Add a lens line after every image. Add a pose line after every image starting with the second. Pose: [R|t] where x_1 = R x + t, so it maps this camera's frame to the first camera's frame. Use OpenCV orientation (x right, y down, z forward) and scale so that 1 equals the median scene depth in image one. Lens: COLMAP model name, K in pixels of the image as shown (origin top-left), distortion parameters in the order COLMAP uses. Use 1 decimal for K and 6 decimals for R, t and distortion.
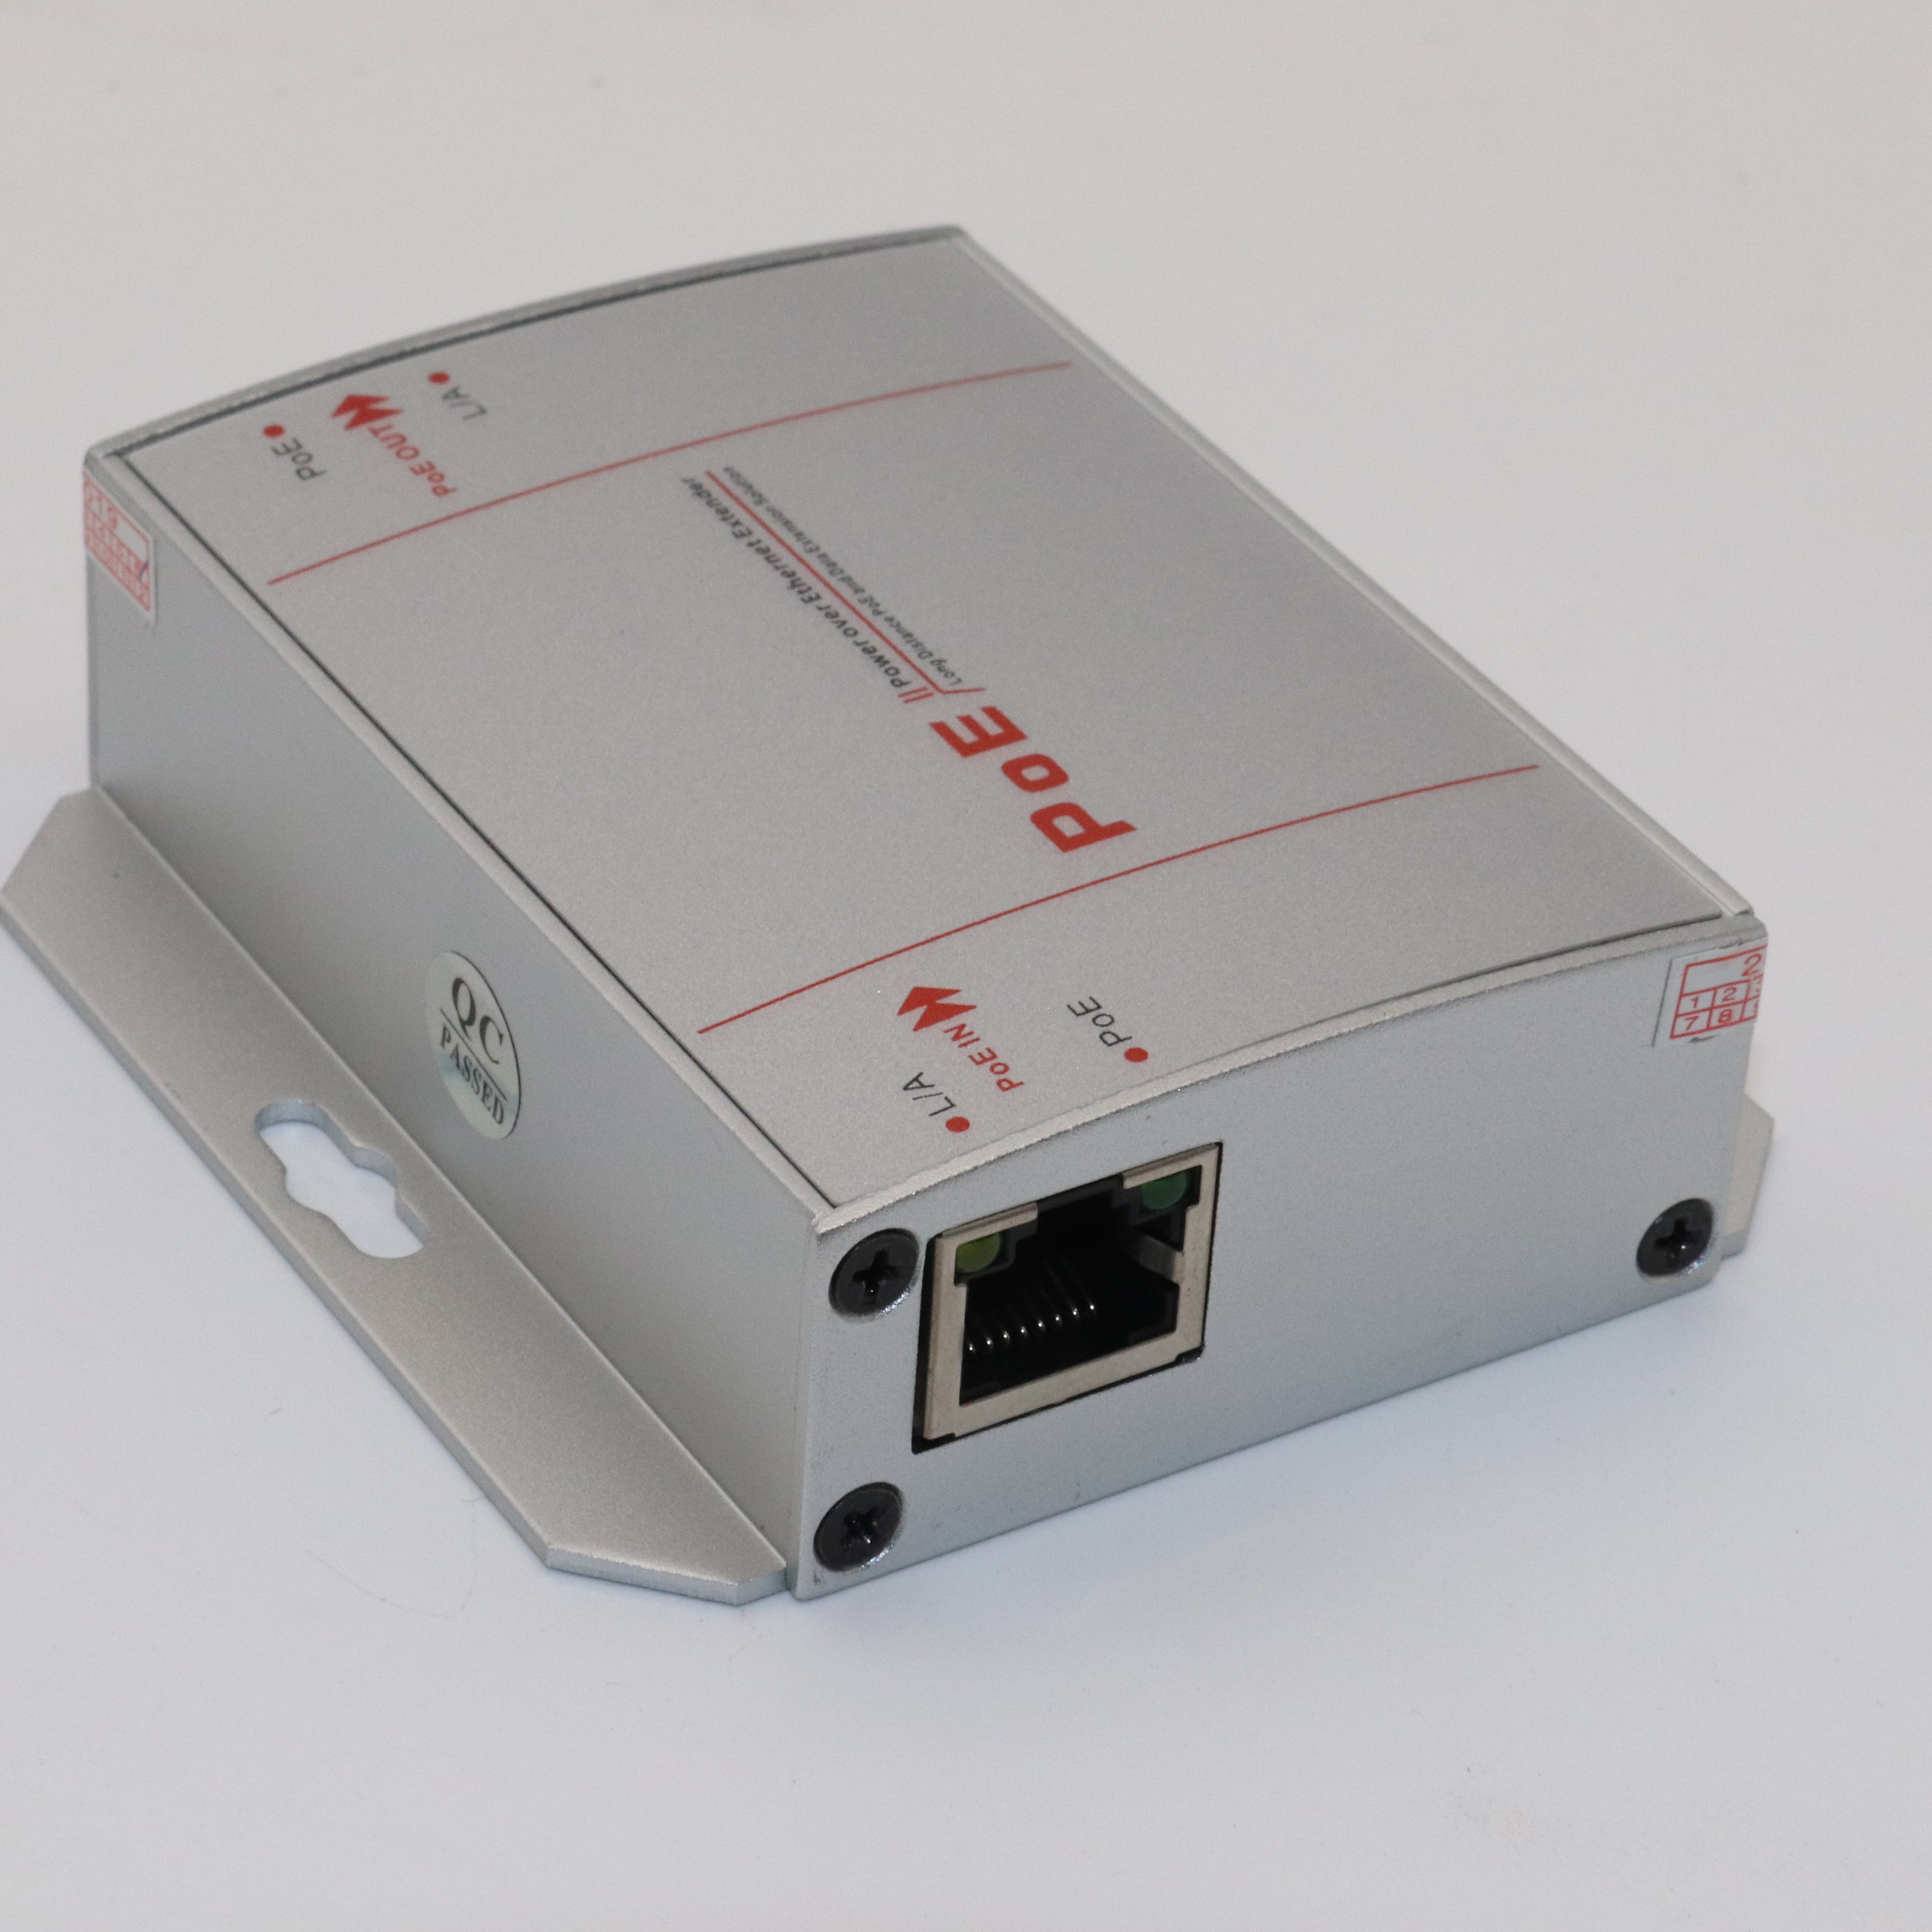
lens RADIAL K [[7166.6, 0, 966.0], [0, 7166.6, 966.0], [0, 0, 1]] dist [0.108923, 0.763755]
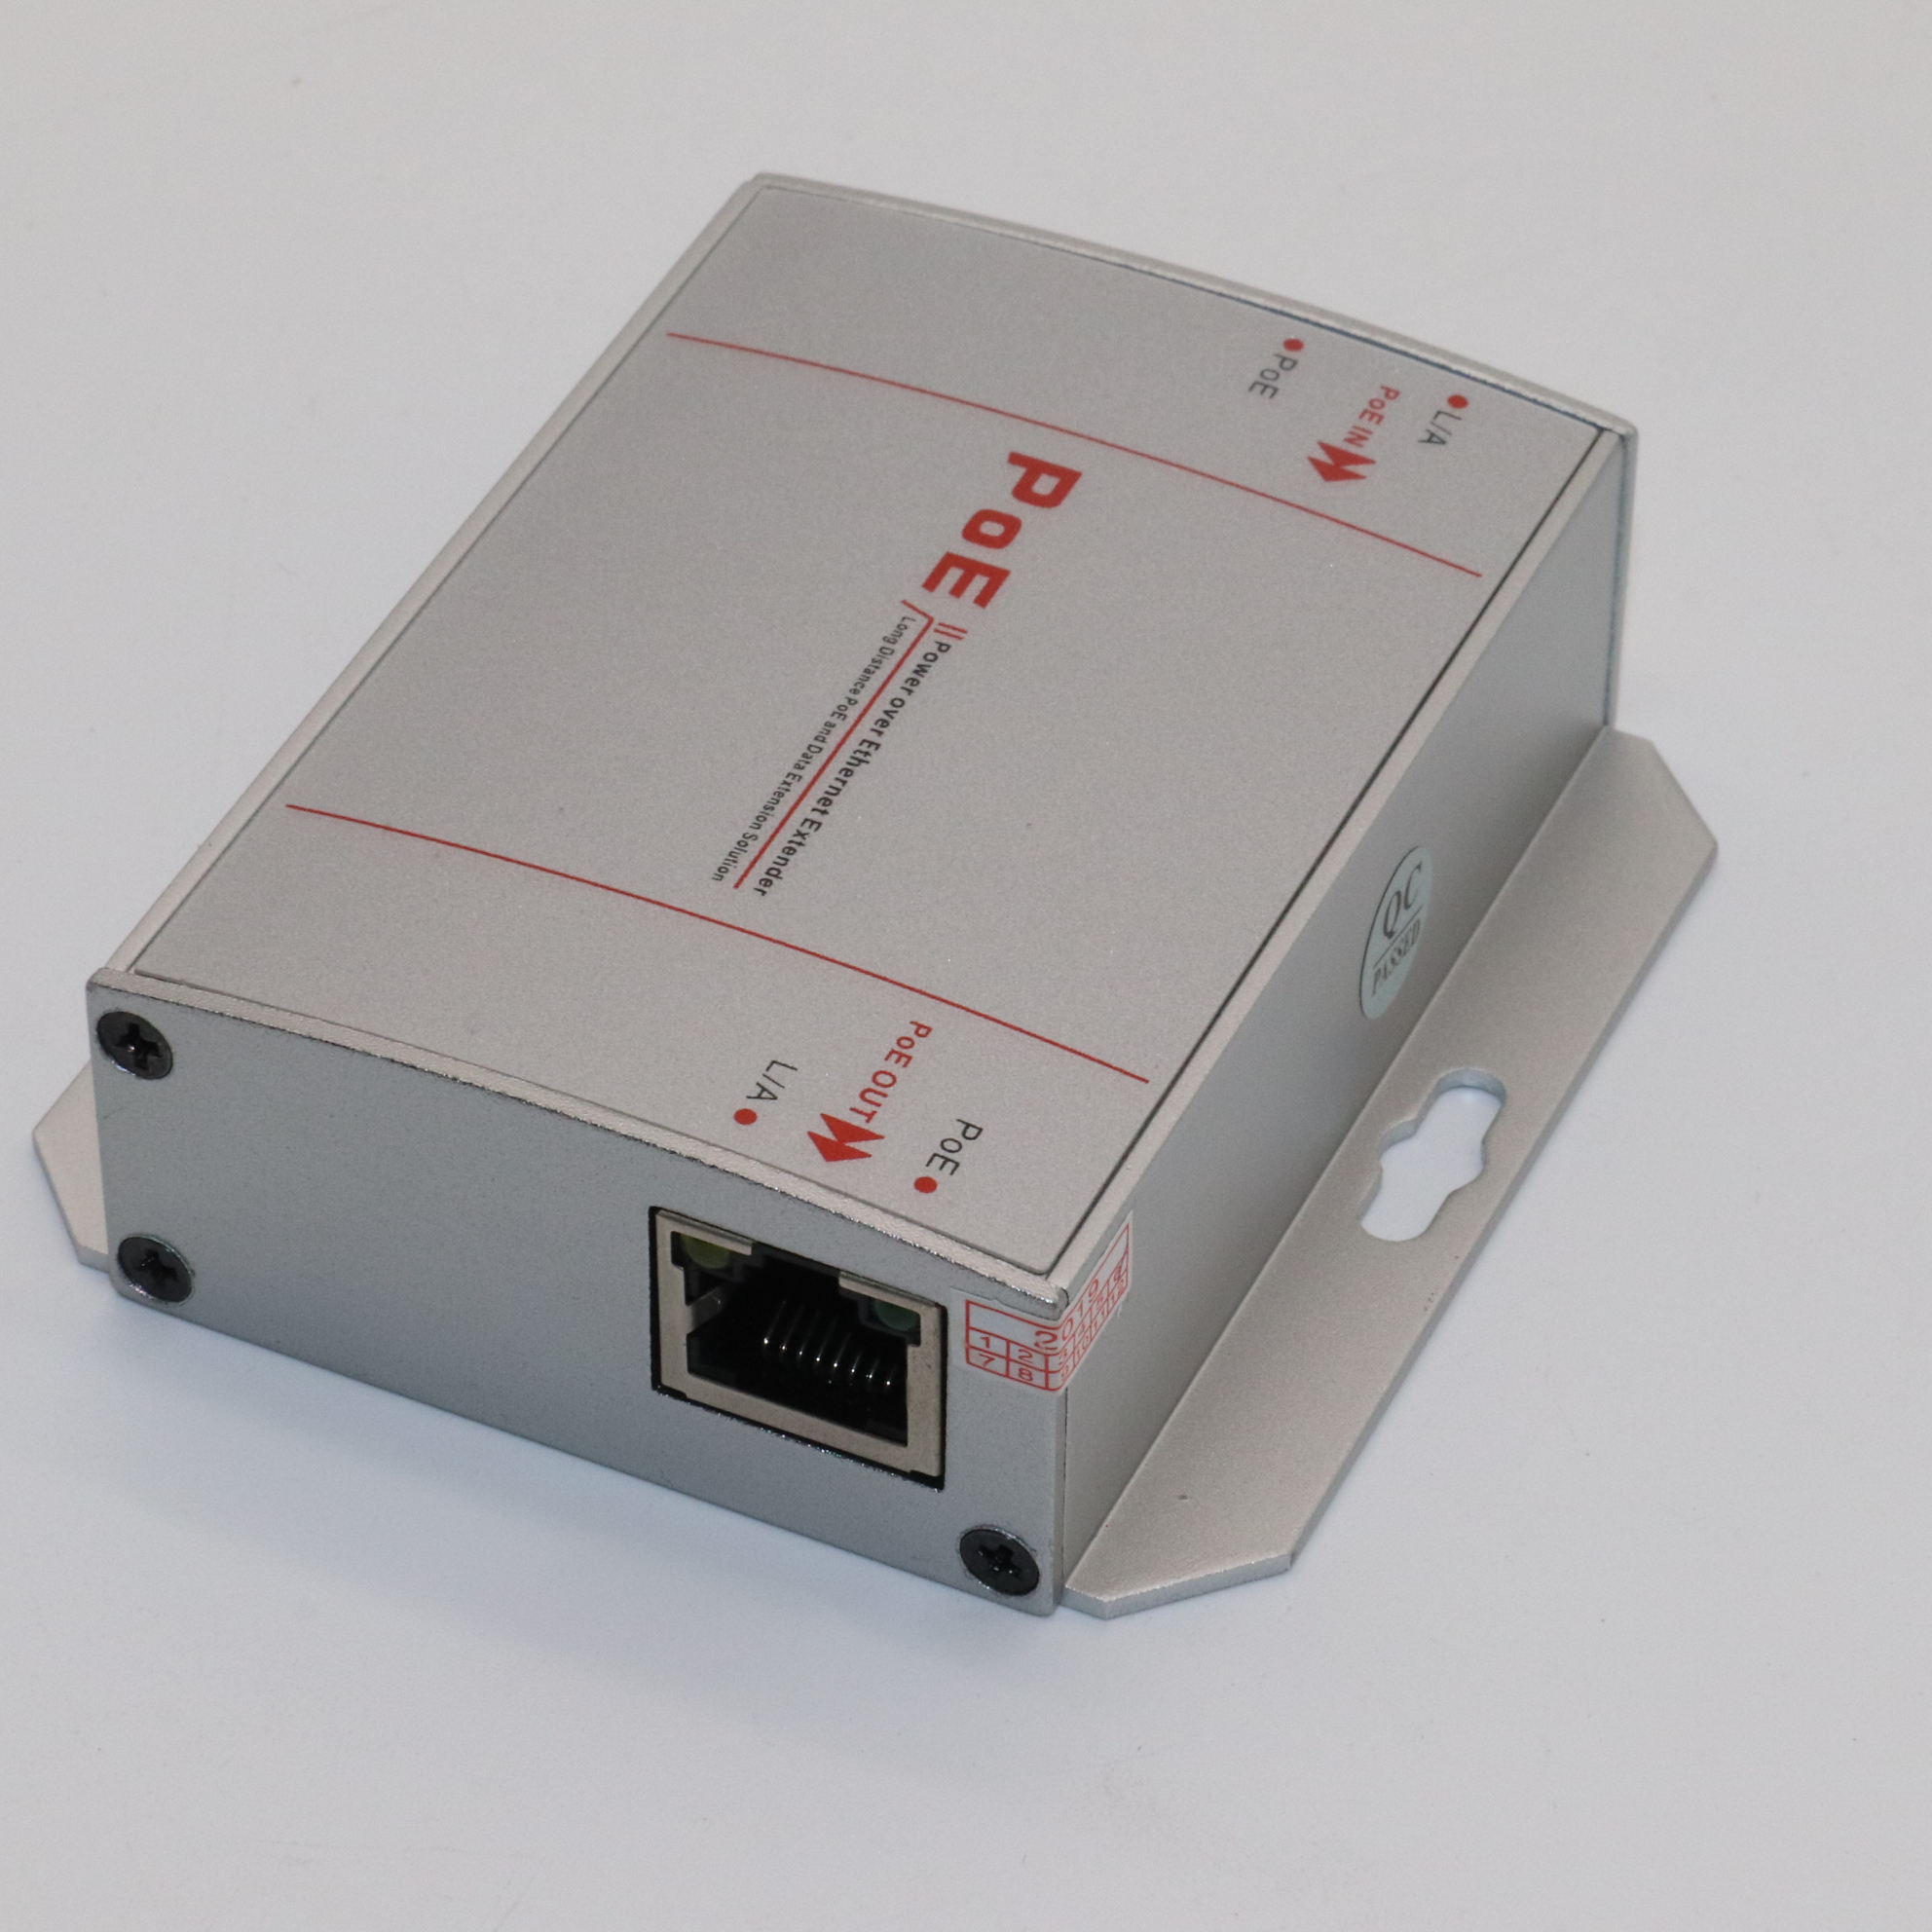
lens RADIAL K [[8036.1, 0, 966.0], [0, 8036.1, 966.0], [0, 0, 1]] dist [0.063985, 3.418849]
pose [[-0.547705, -0.603286, 0.579711, -0.710578], [0.457067, 0.364606, 0.811266, -0.960772], [-0.700791, 0.709302, 0.076046, 0.928998]]
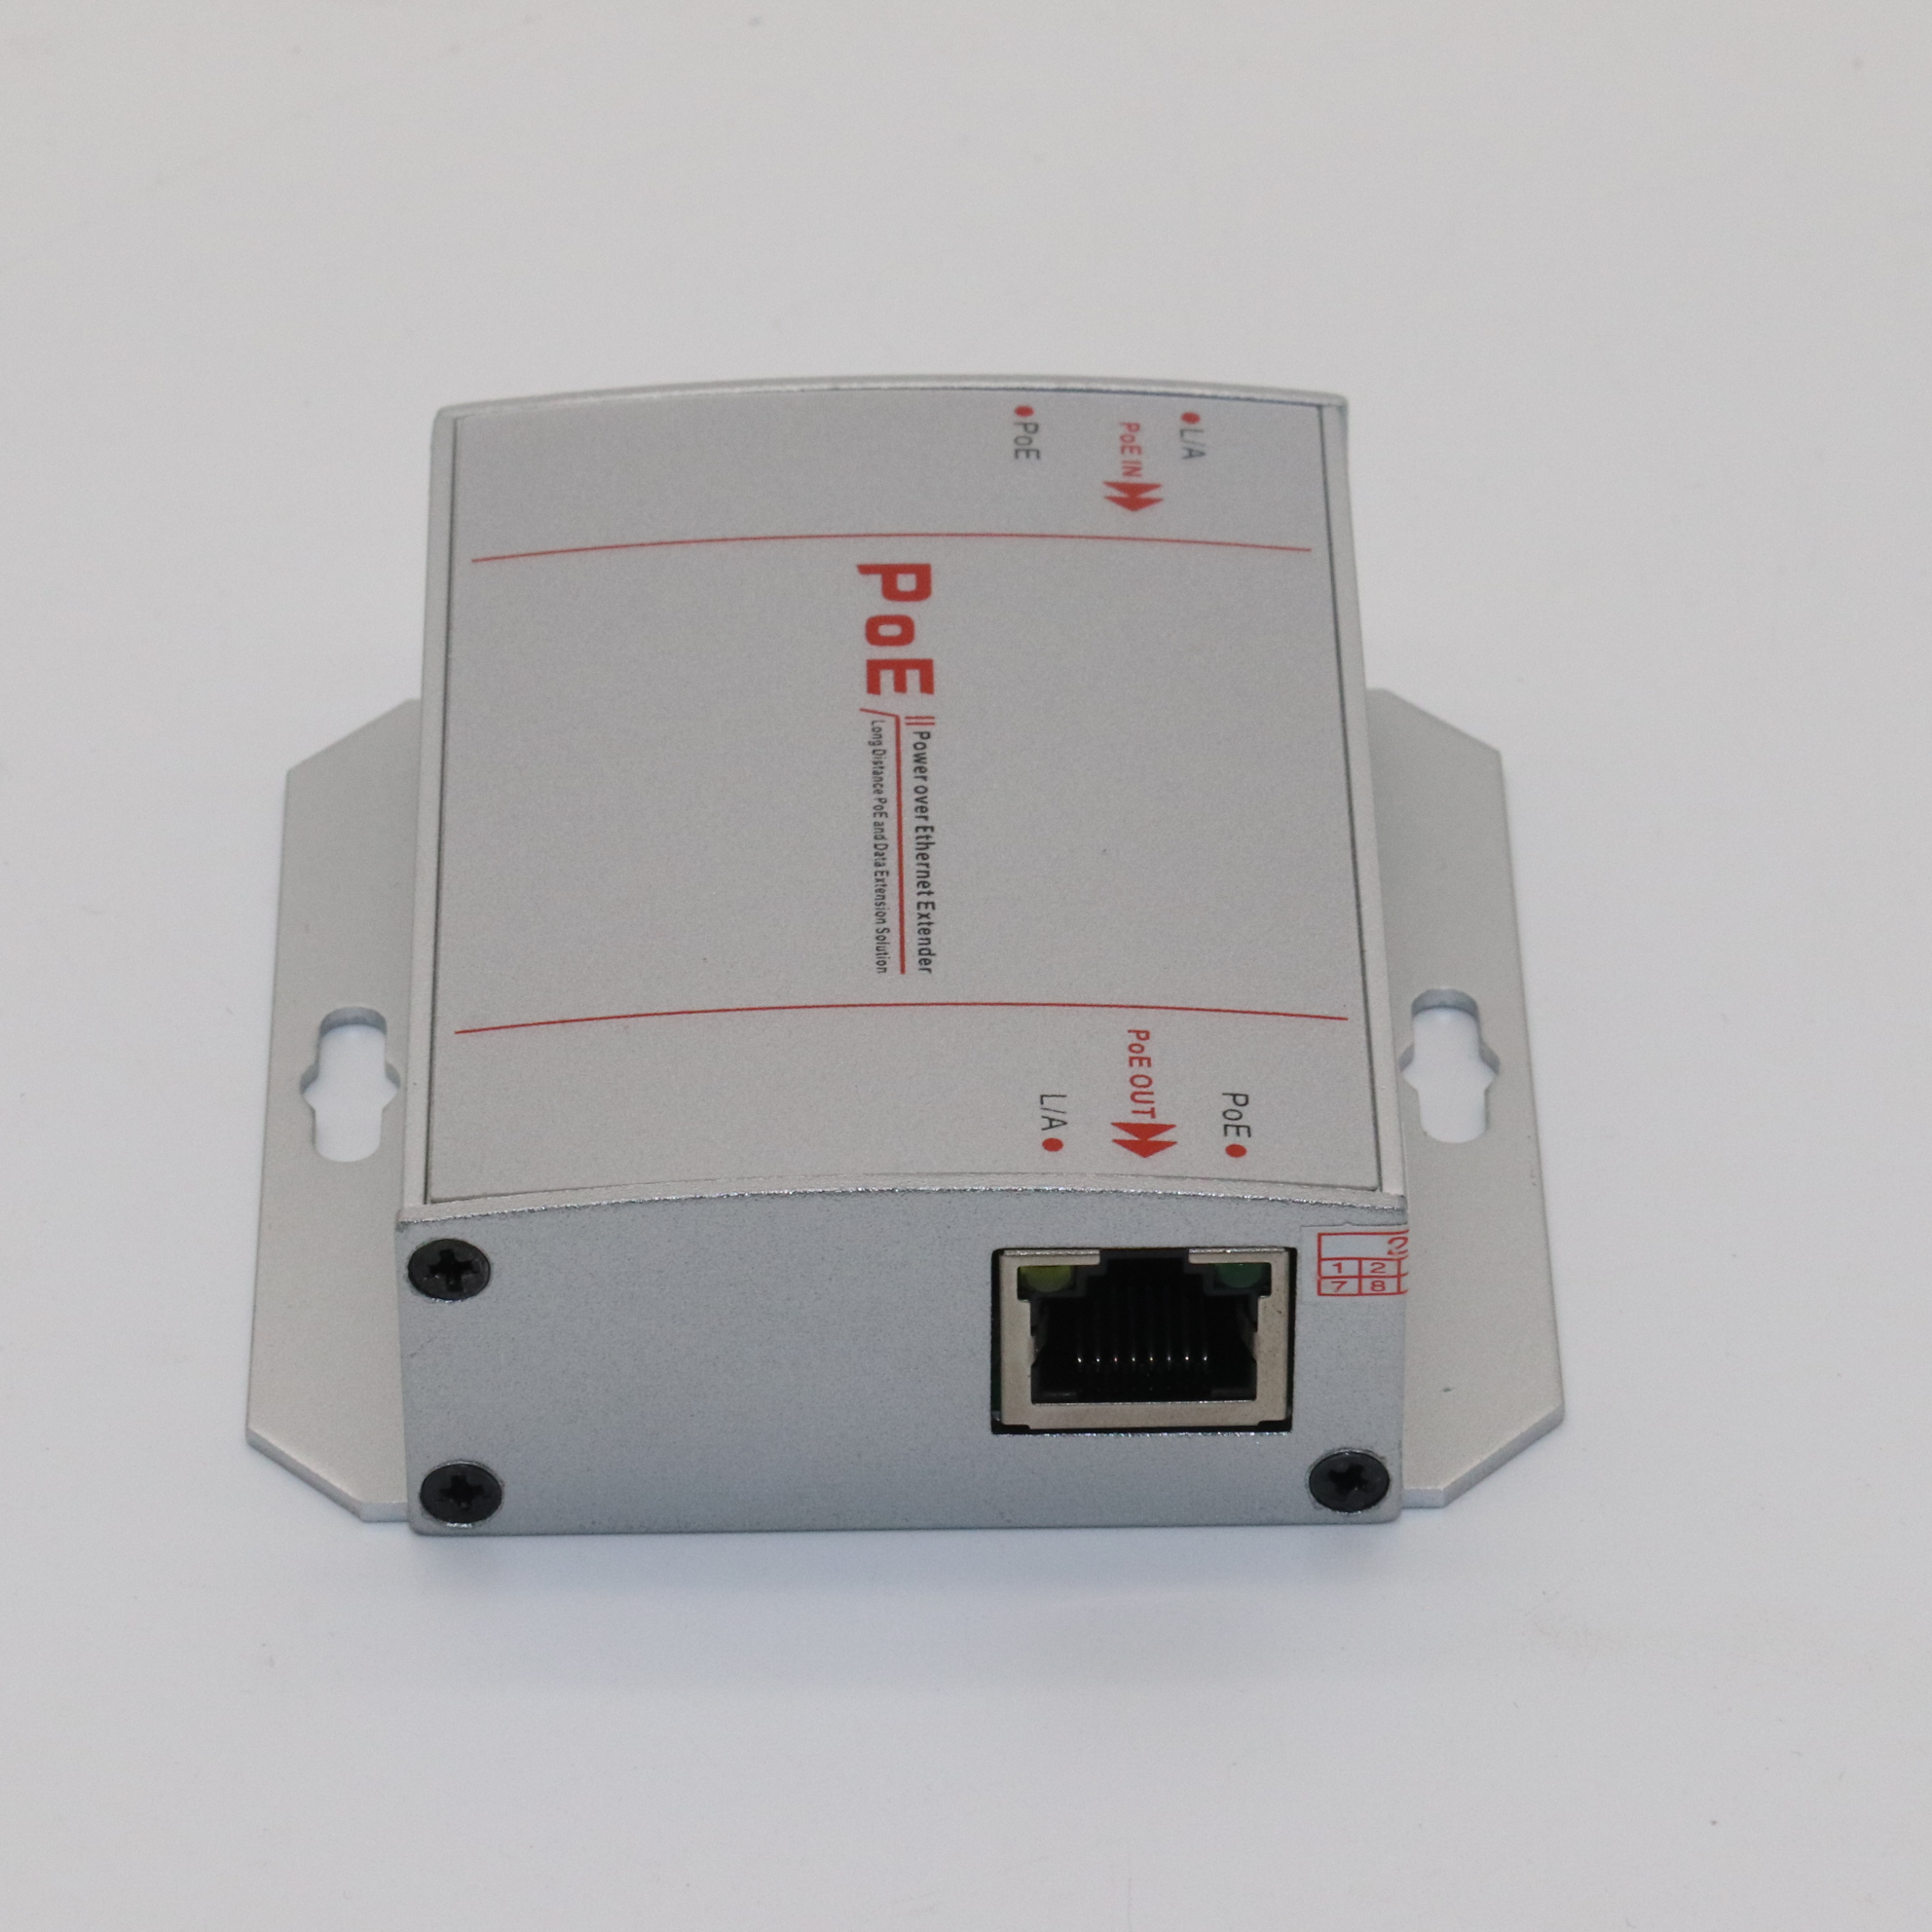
lens RADIAL K [[10220.0, 0, 966.0], [0, 10220.0, 966.0], [0, 0, 1]] dist [0.303330, -0.860245]
pose [[-0.858607, -0.352170, 0.372519, -0.615979], [0.265359, 0.316417, 0.910750, -1.464843], [-0.438611, 0.880827, -0.178226, 1.296977]]
